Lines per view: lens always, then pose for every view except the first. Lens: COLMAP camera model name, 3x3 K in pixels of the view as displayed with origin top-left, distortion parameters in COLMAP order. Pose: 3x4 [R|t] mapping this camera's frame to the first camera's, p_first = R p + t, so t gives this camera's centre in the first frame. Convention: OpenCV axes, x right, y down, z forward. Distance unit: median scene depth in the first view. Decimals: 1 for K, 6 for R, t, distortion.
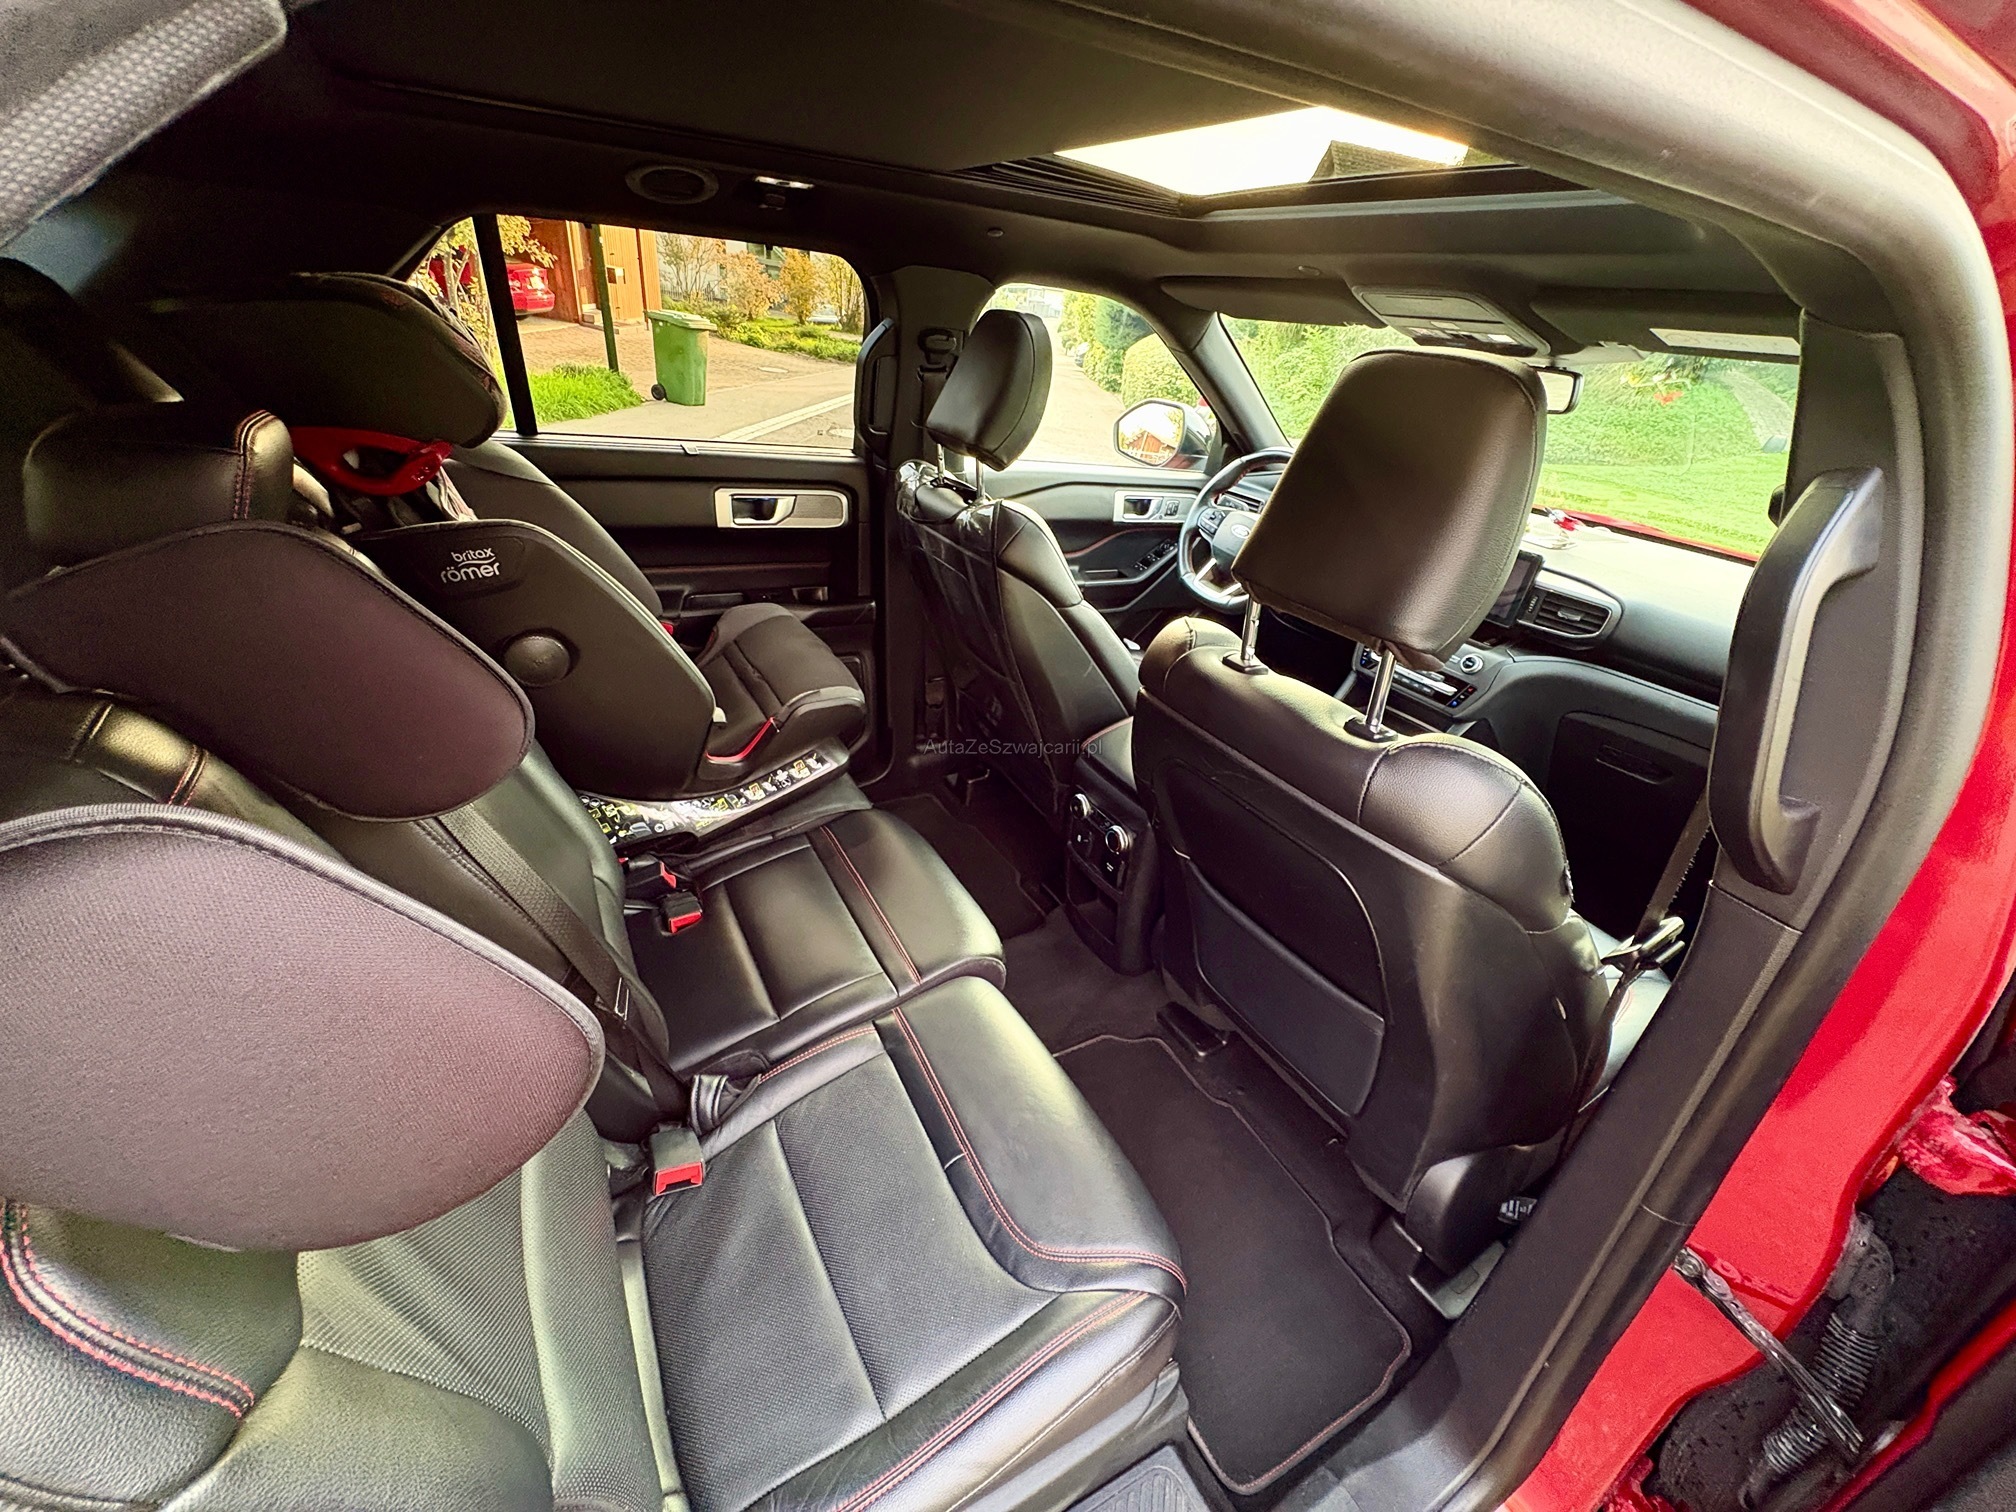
lens RADIAL K [[805.5, 0, 1005.2], [0, 805.5, 766.3], [0, 0, 1]] dist [-0.001805, 0.000614]
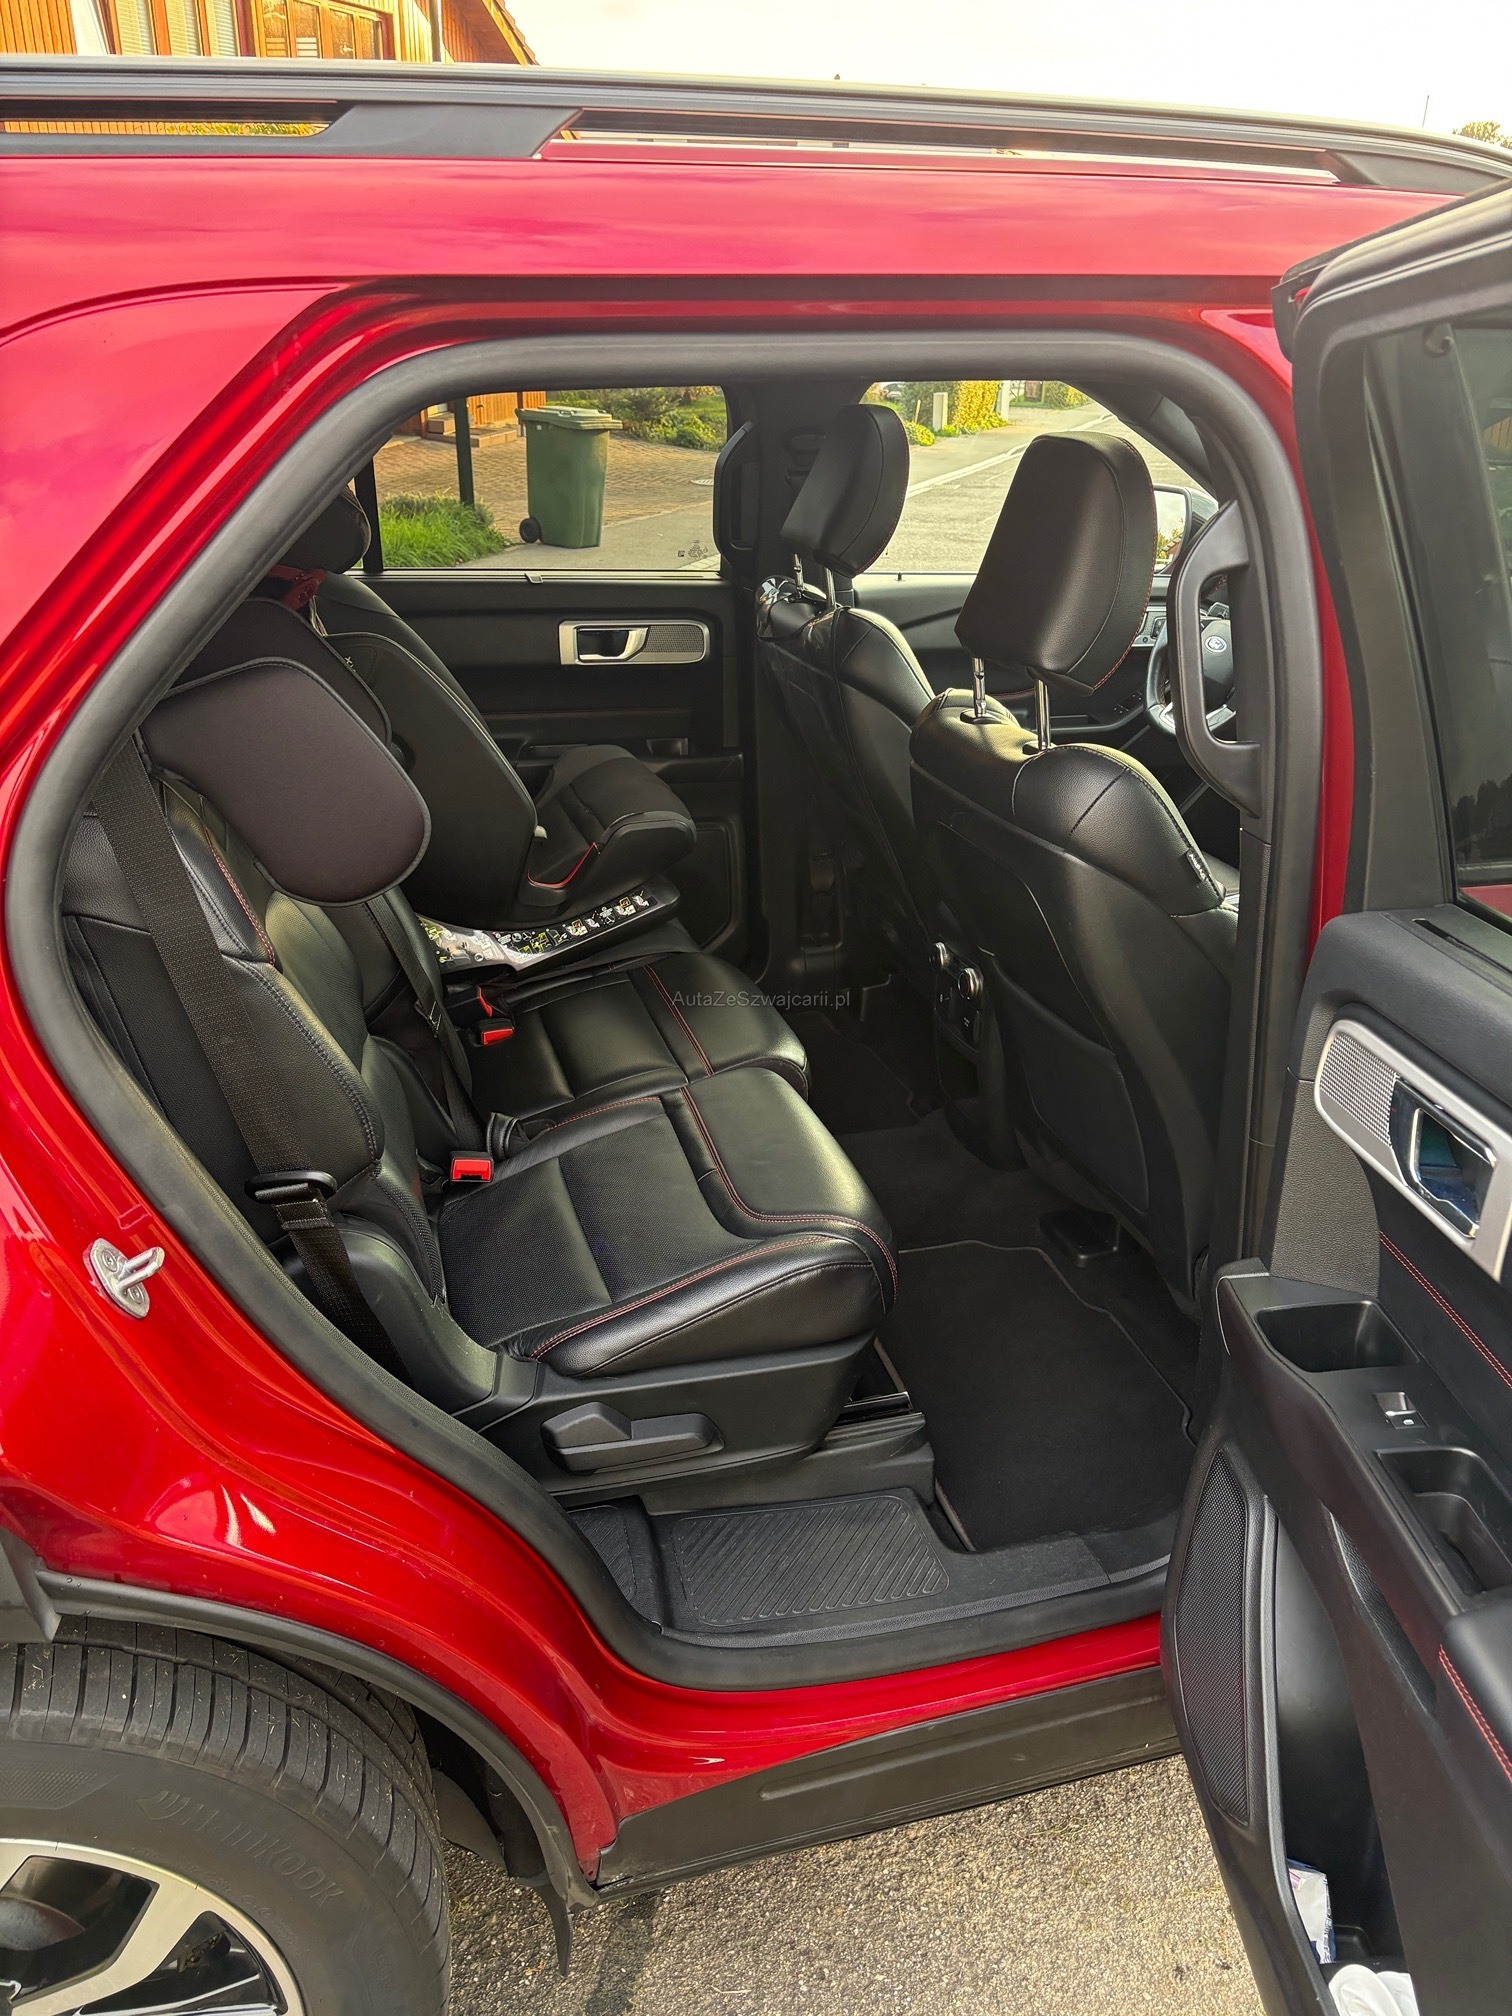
lens RADIAL K [[1537.2, 0, 750.1], [0, 1537.2, 1058.3], [0, 0, 1]] dist [0.056821, -0.066631]
pose [[0.967909, 0.013955, -0.250914, 0.310779], [-0.036628, 0.995628, -0.085921, 0.306044], [0.248618, 0.092355, 0.964189, -0.611899]]
